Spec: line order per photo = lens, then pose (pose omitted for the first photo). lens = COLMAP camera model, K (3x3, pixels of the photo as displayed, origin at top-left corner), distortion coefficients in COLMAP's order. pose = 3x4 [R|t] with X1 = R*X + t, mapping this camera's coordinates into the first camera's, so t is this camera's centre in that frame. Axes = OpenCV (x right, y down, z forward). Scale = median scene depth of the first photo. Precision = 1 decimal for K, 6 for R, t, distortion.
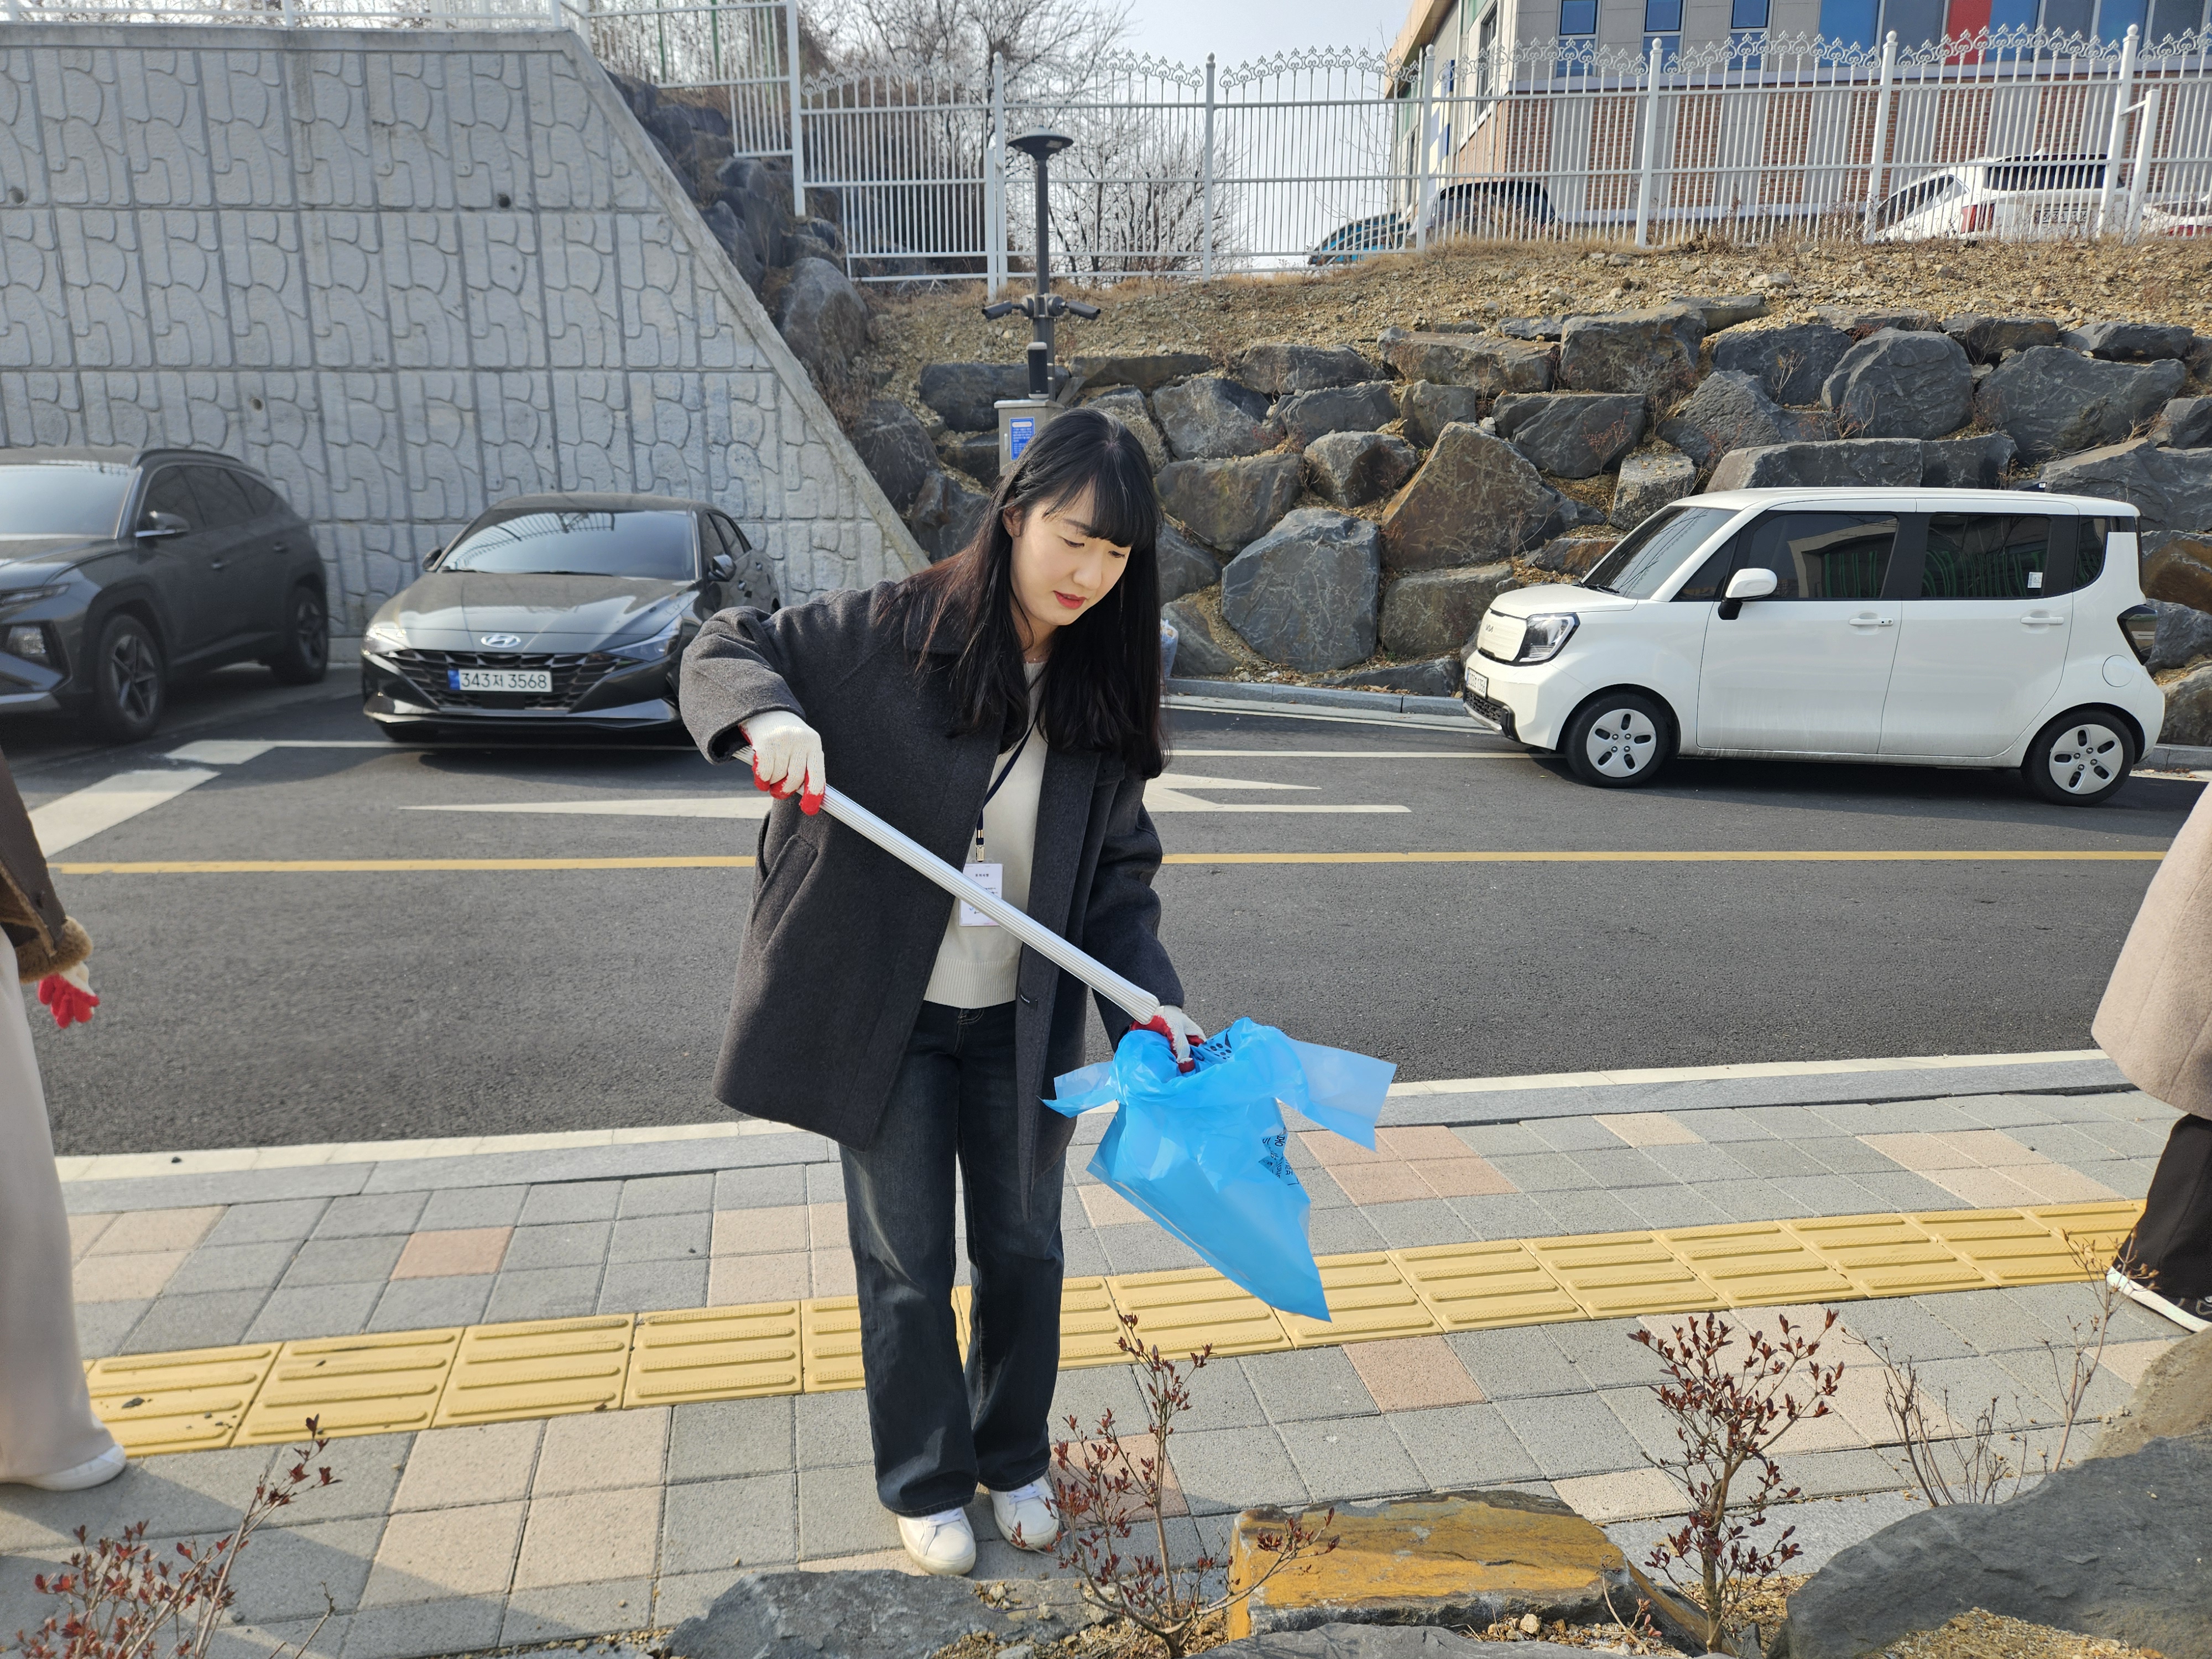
lens RADIAL K [[1481.3, 0, 1029.0], [0, 1481.3, 973.9], [0, 0, 1]] dist [0.041129, -0.033998]
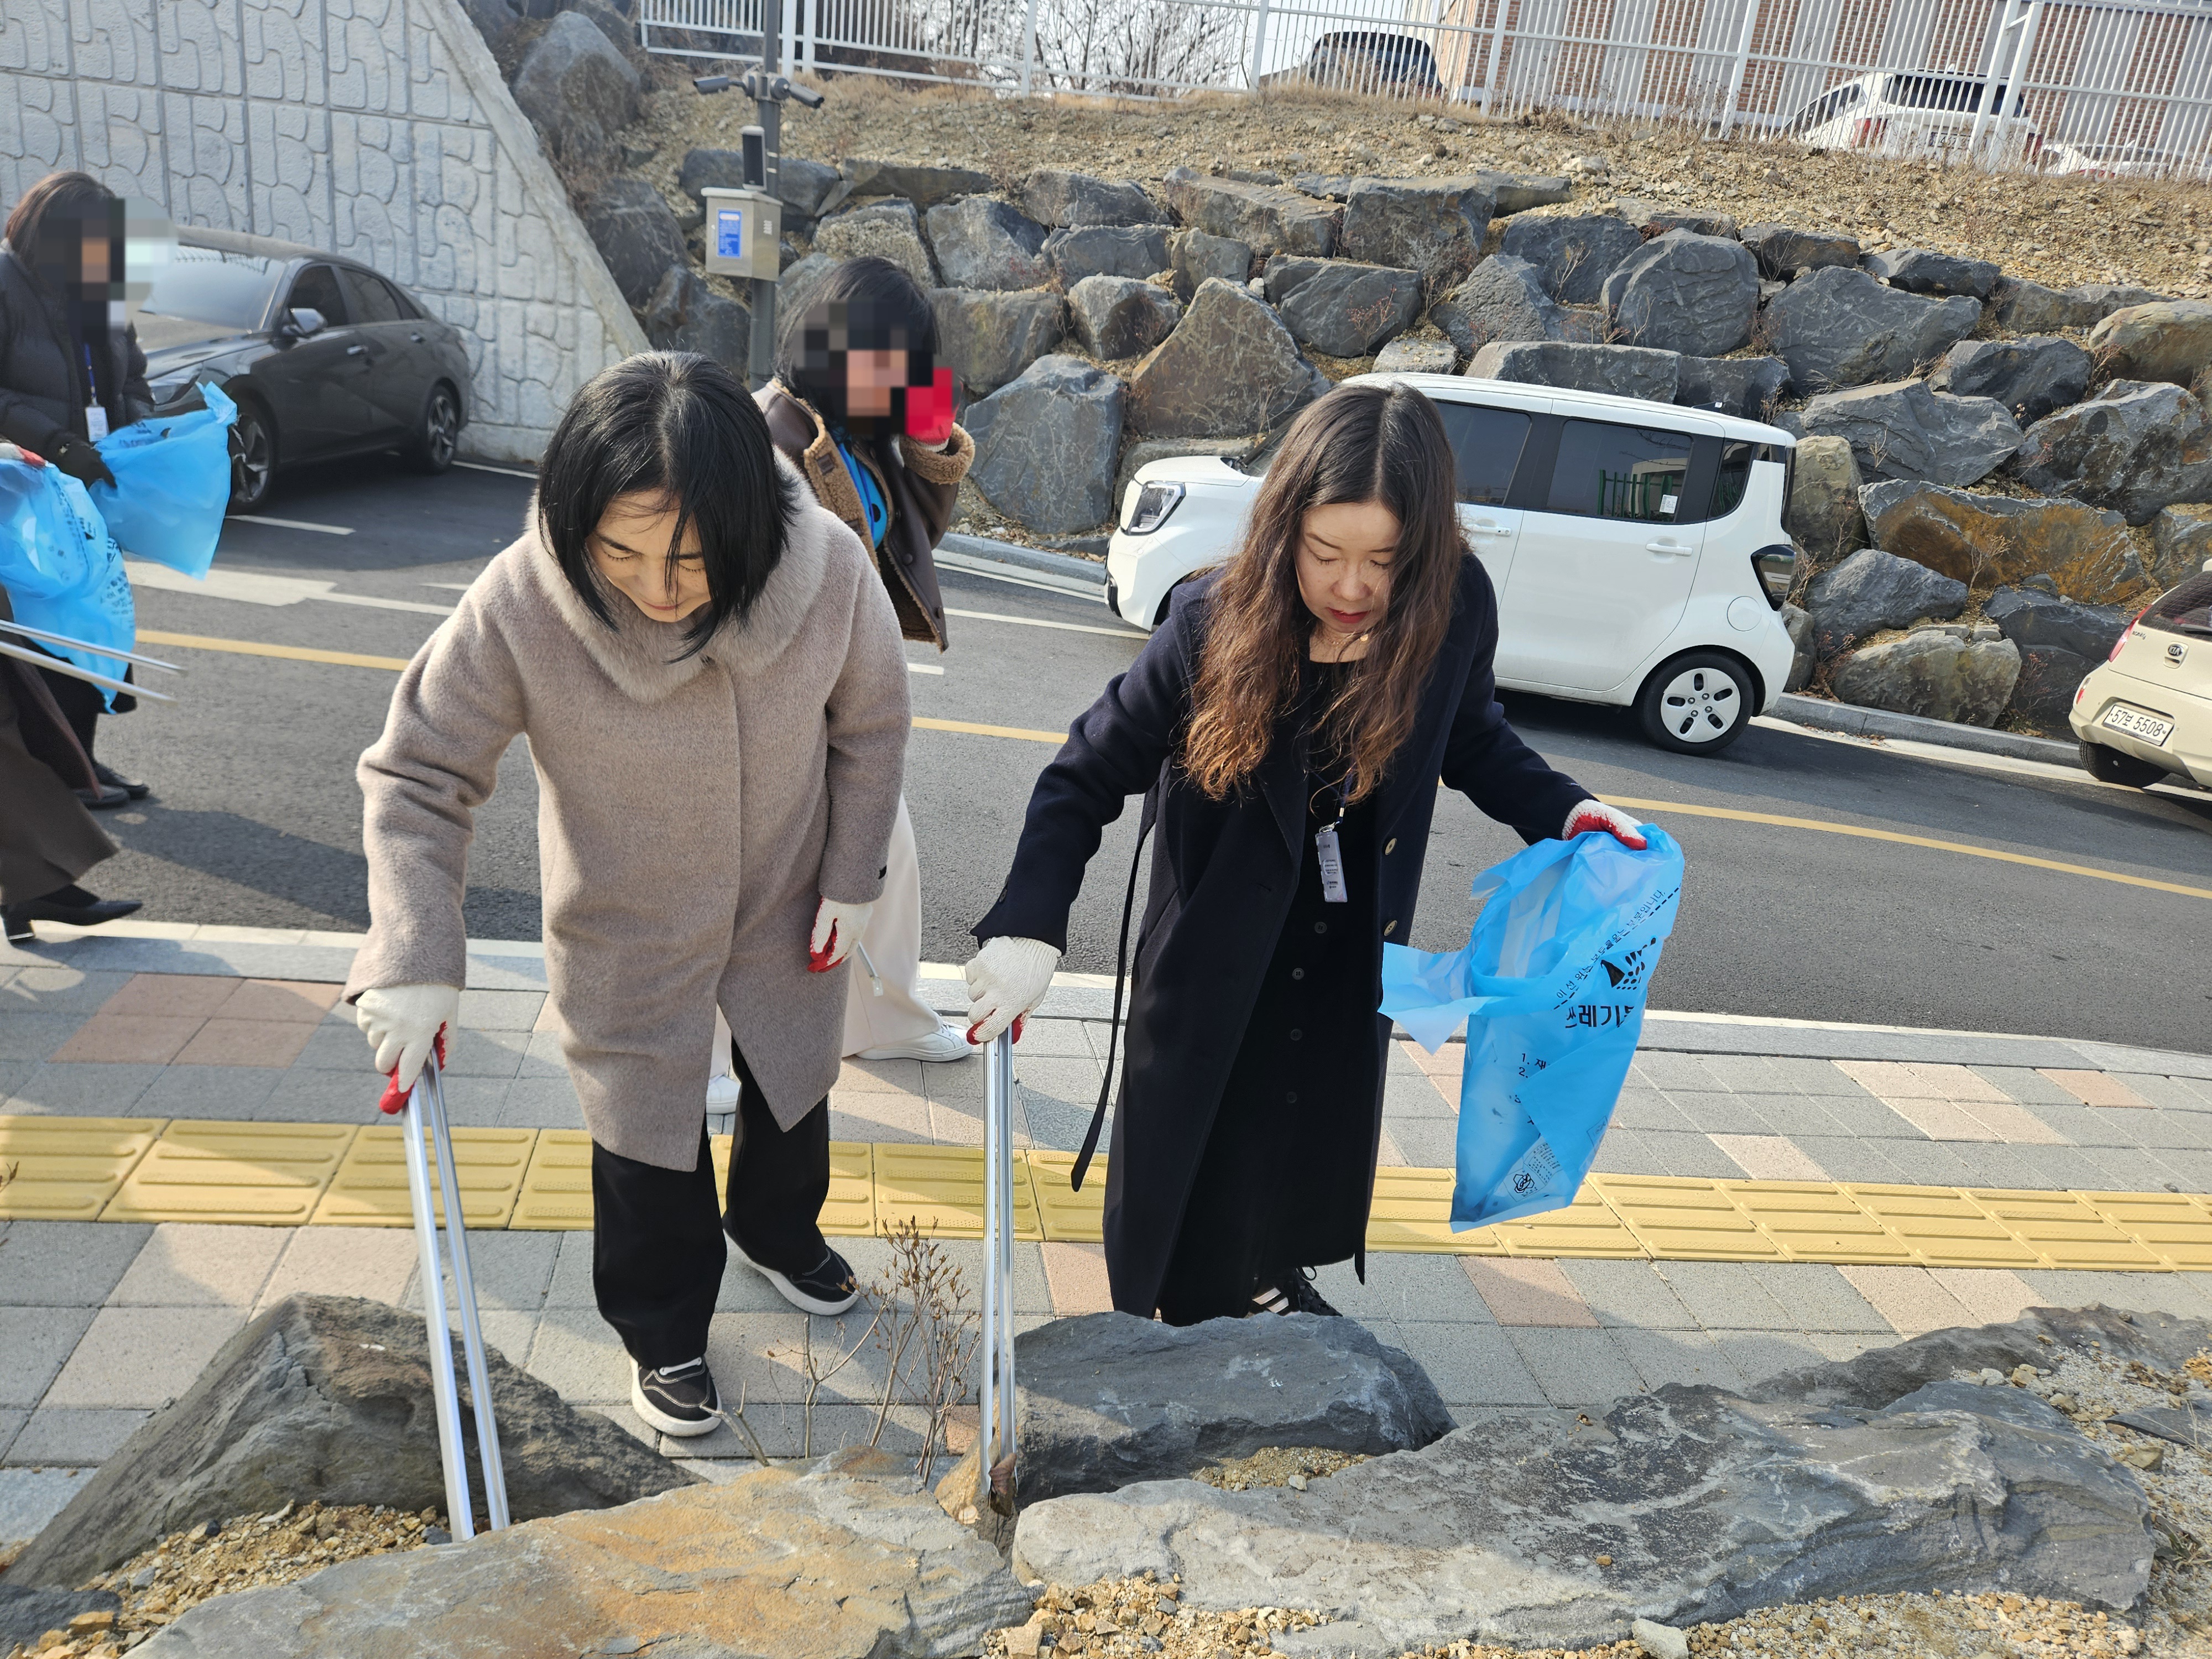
lens RADIAL K [[1481.3, 0, 1084.3], [0, 1481.3, 958.4], [0, 0, 1]] dist [0.041129, -0.033998]
pose [[0.993437, 0.113386, 0.015049, 0.233972], [-0.114159, 0.991082, 0.068737, -0.004944], [-0.007121, -0.070004, 0.997521, 0.045506]]
